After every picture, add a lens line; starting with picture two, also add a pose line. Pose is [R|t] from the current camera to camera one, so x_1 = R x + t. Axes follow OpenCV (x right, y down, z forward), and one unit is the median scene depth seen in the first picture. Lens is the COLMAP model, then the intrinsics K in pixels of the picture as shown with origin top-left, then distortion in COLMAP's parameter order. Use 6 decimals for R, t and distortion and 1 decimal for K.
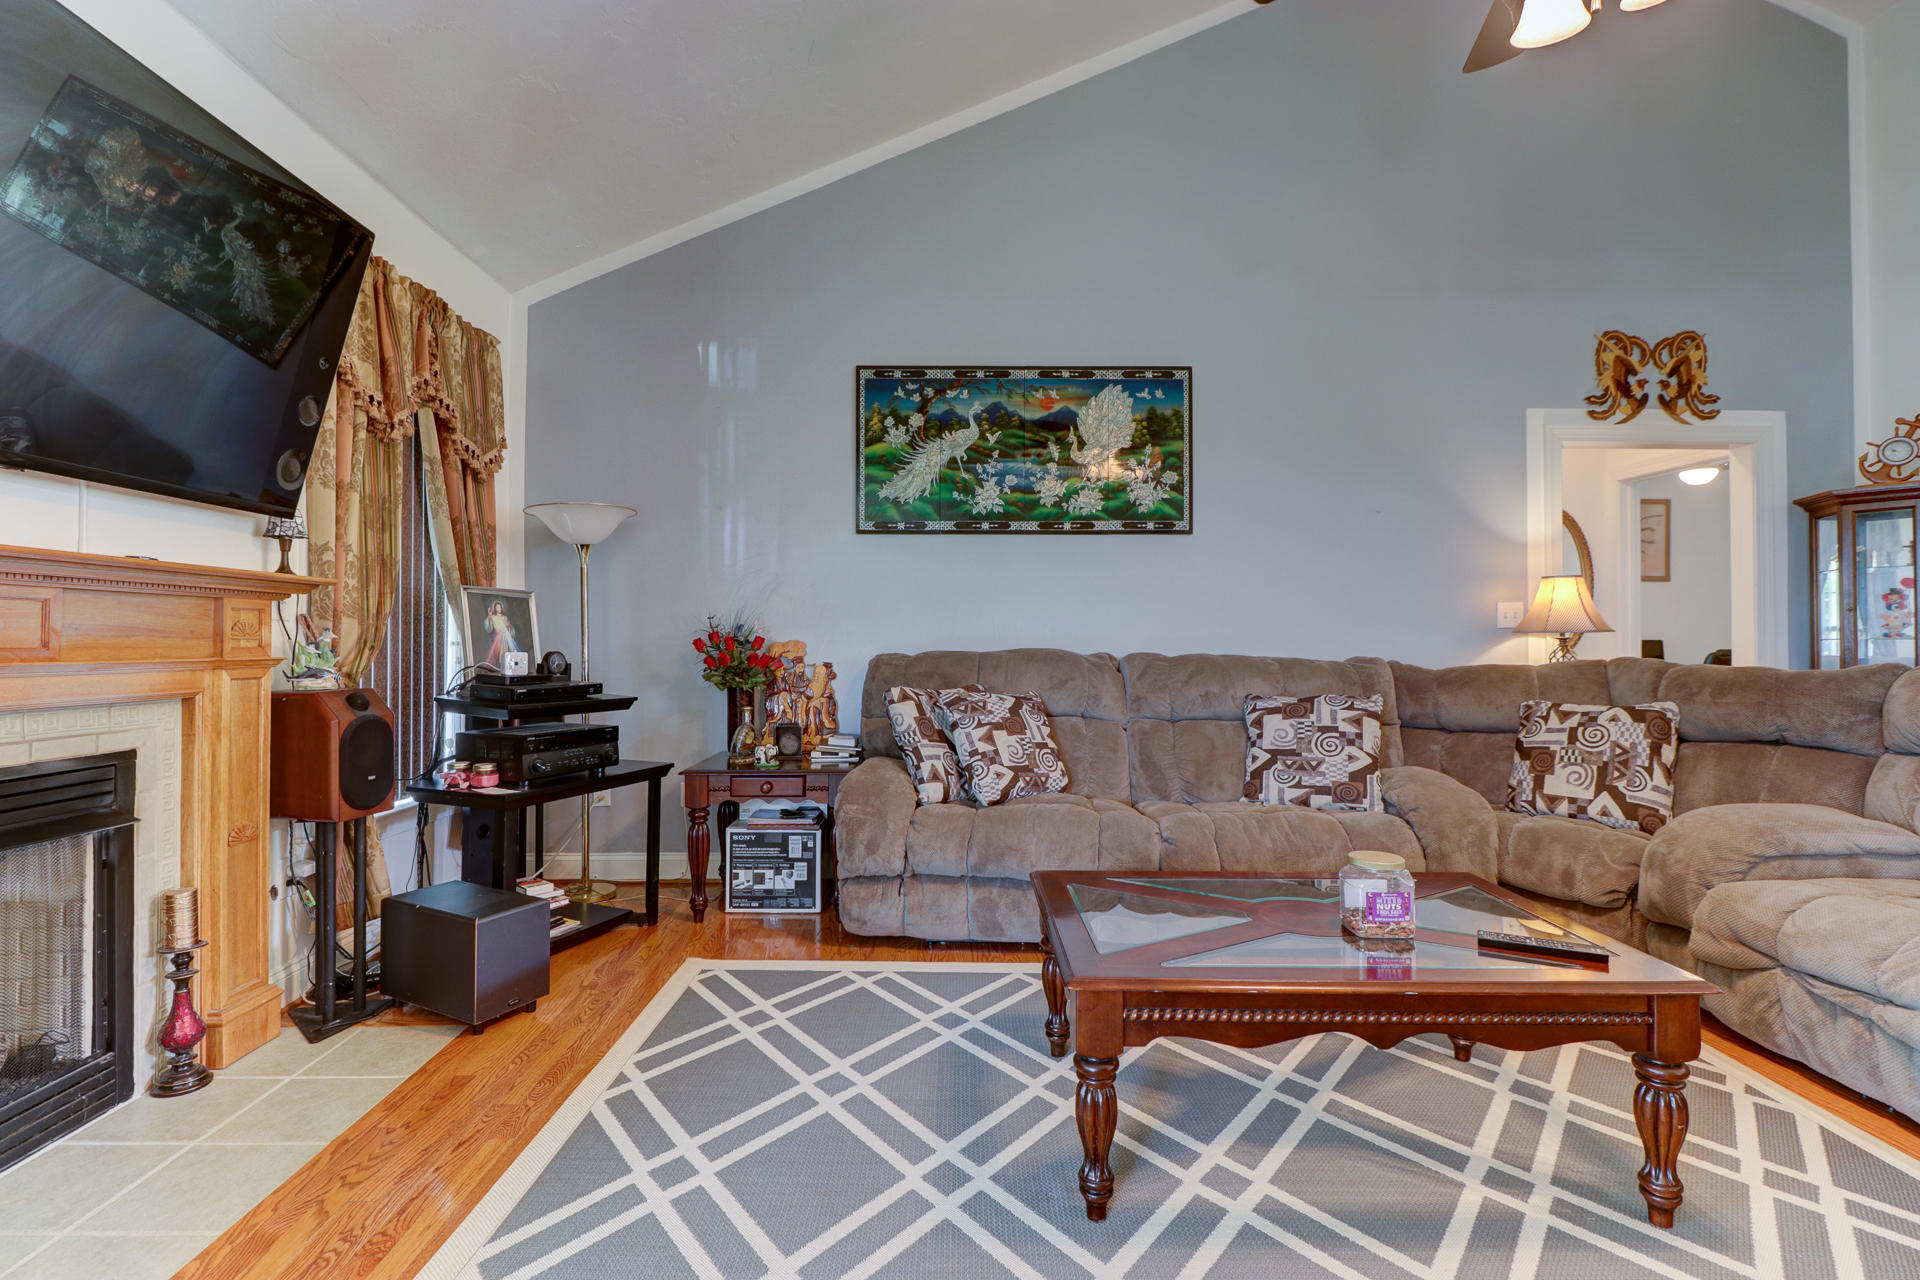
lens RADIAL K [[894.8, 0, 934.5], [0, 894.8, 629.5], [0, 0, 1]] dist [0.020327, -0.013194]
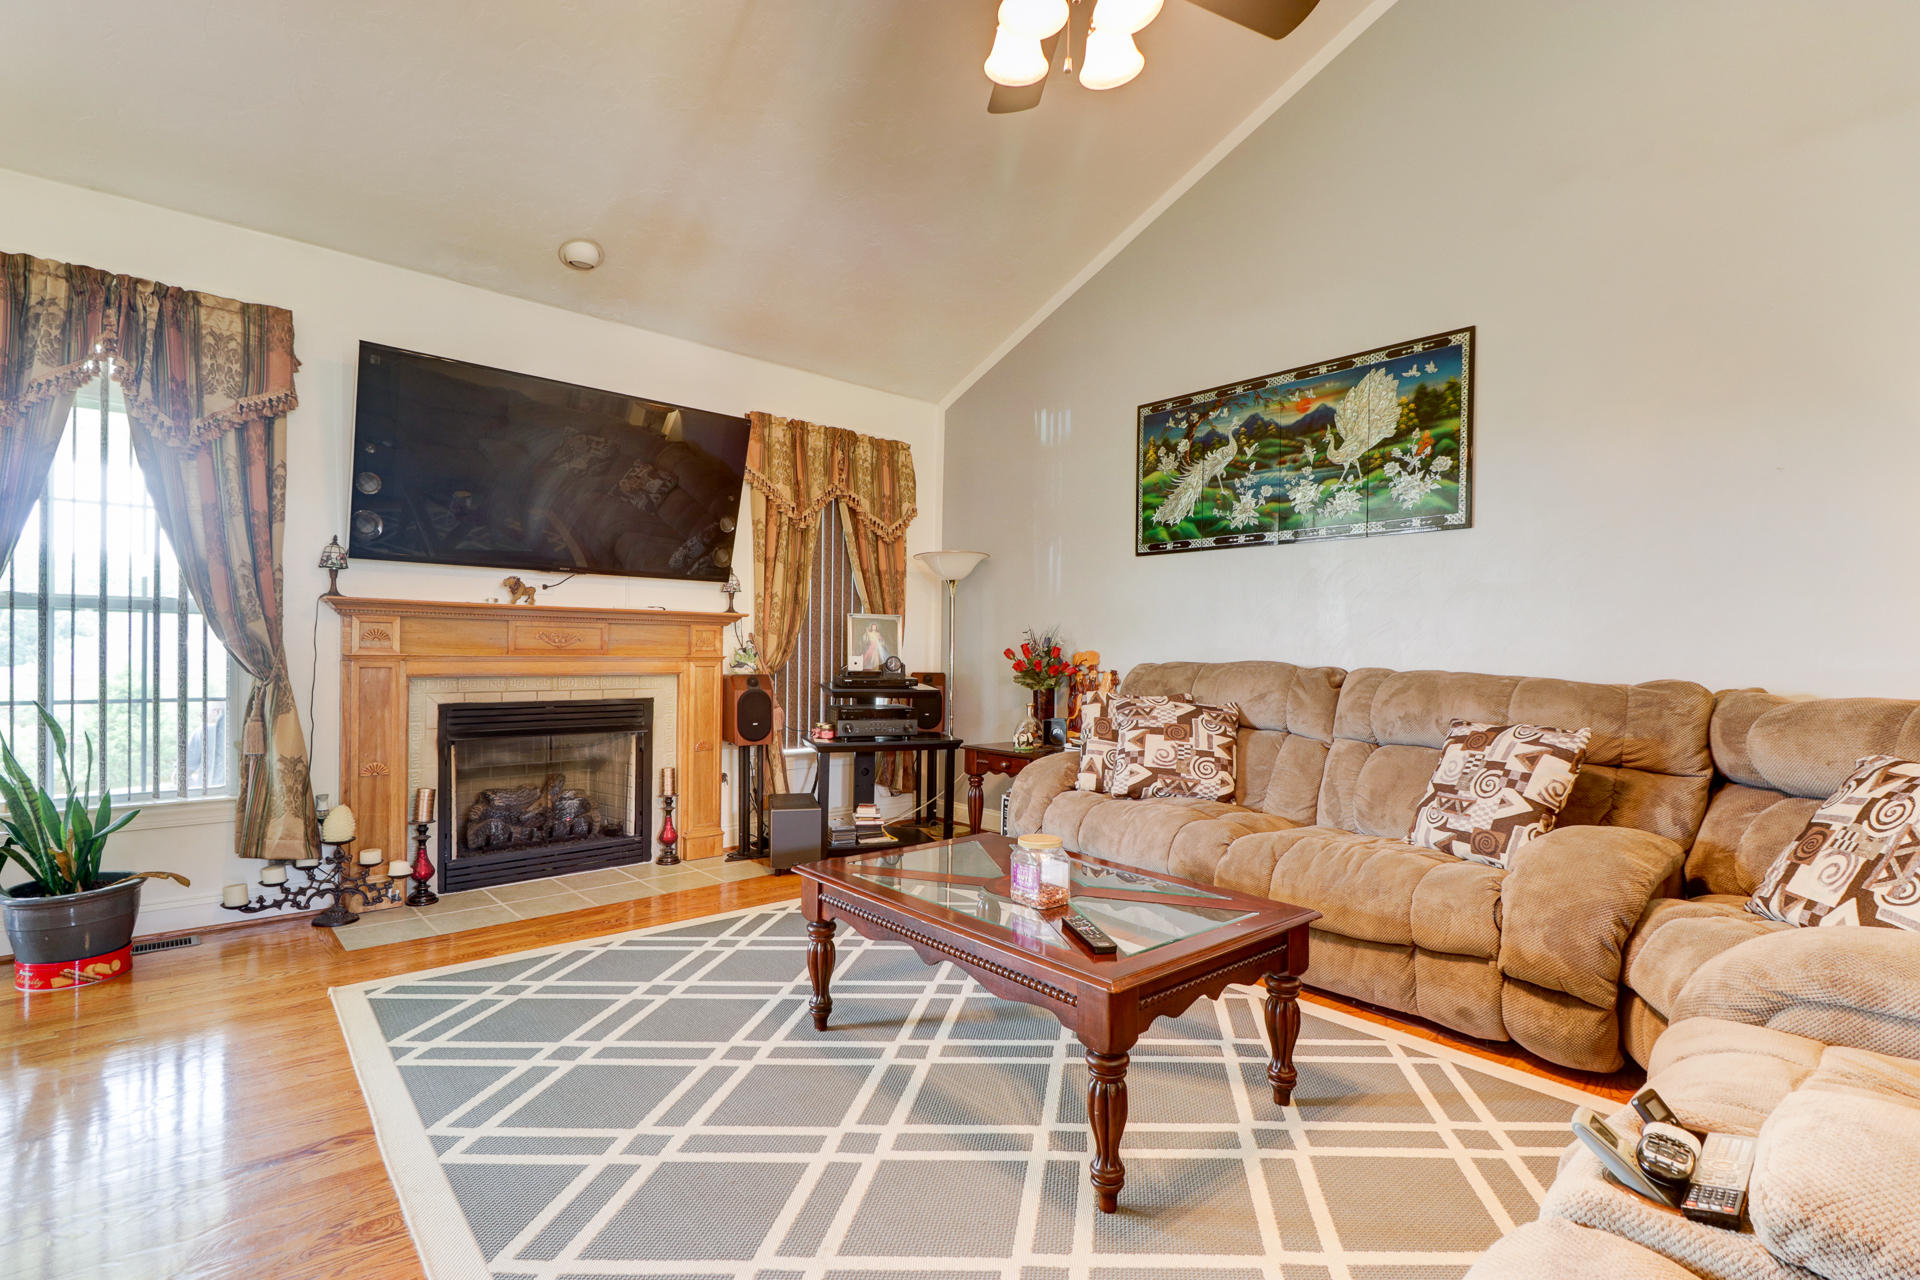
lens RADIAL K [[894.8, 0, 932.2], [0, 894.8, 663.8], [0, 0, 1]] dist [0.020327, -0.013194]
pose [[0.646238, 0.020544, -0.762860, 0.609286], [0.000291, 0.999631, 0.027167, -0.002659], [0.763136, -0.017778, 0.645993, 0.073615]]
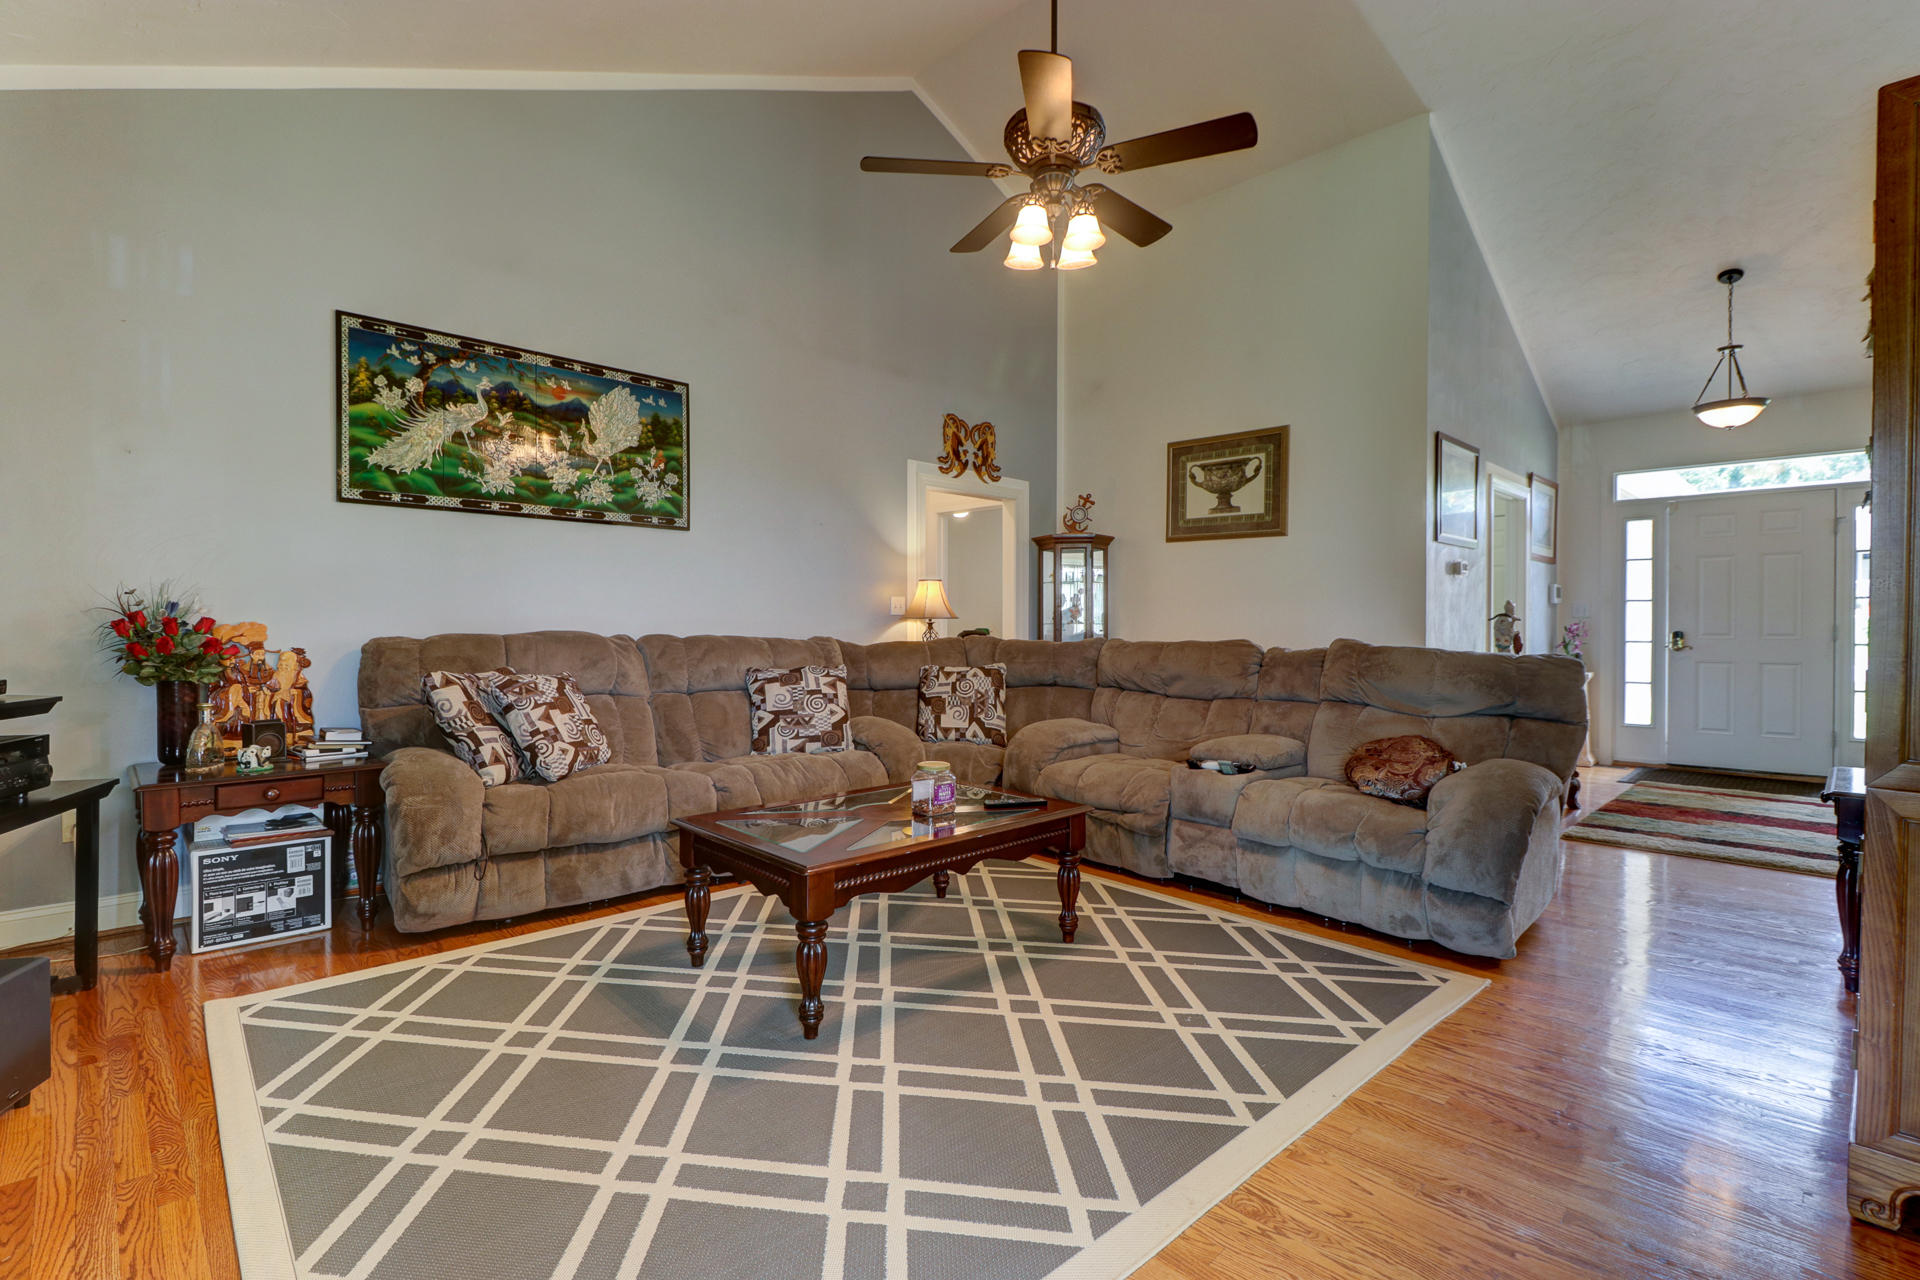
lens RADIAL K [[894.8, 0, 952.6], [0, 894.8, 629.6], [0, 0, 1]] dist [0.020327, -0.013194]
pose [[0.719920, -0.002051, 0.694054, -0.266712], [-0.011102, 0.999834, 0.014469, -0.000523], [-0.693969, -0.018122, 0.719777, -0.060283]]
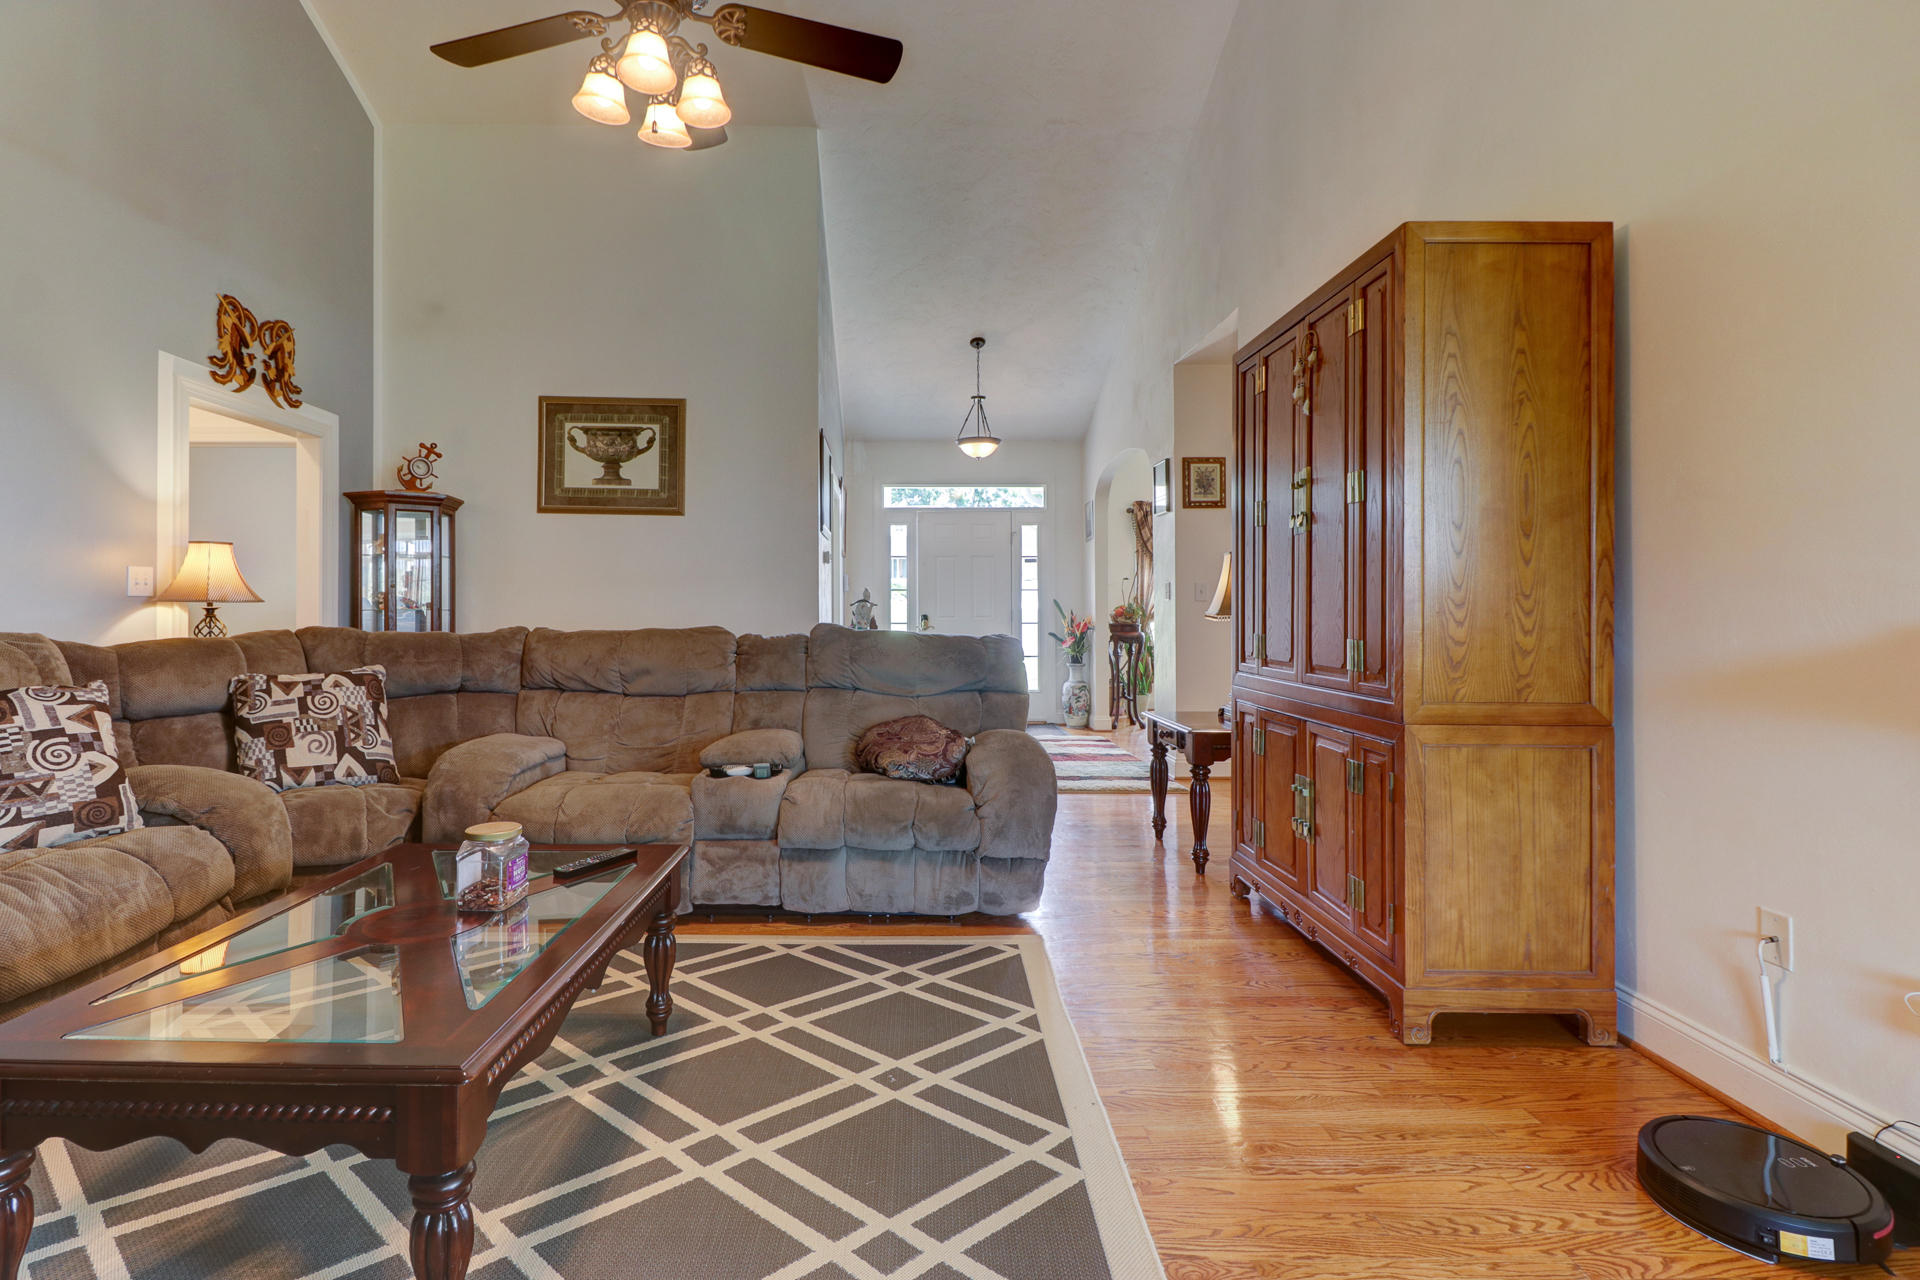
lens RADIAL K [[894.8, 0, 910.8], [0, 894.8, 601.1], [0, 0, 1]] dist [0.020327, -0.013194]
pose [[-0.012015, 0.009899, 0.999879, -0.243818], [-0.011609, 0.999882, -0.010038, 0.003207], [-0.999860, -0.011728, -0.011898, 0.268798]]
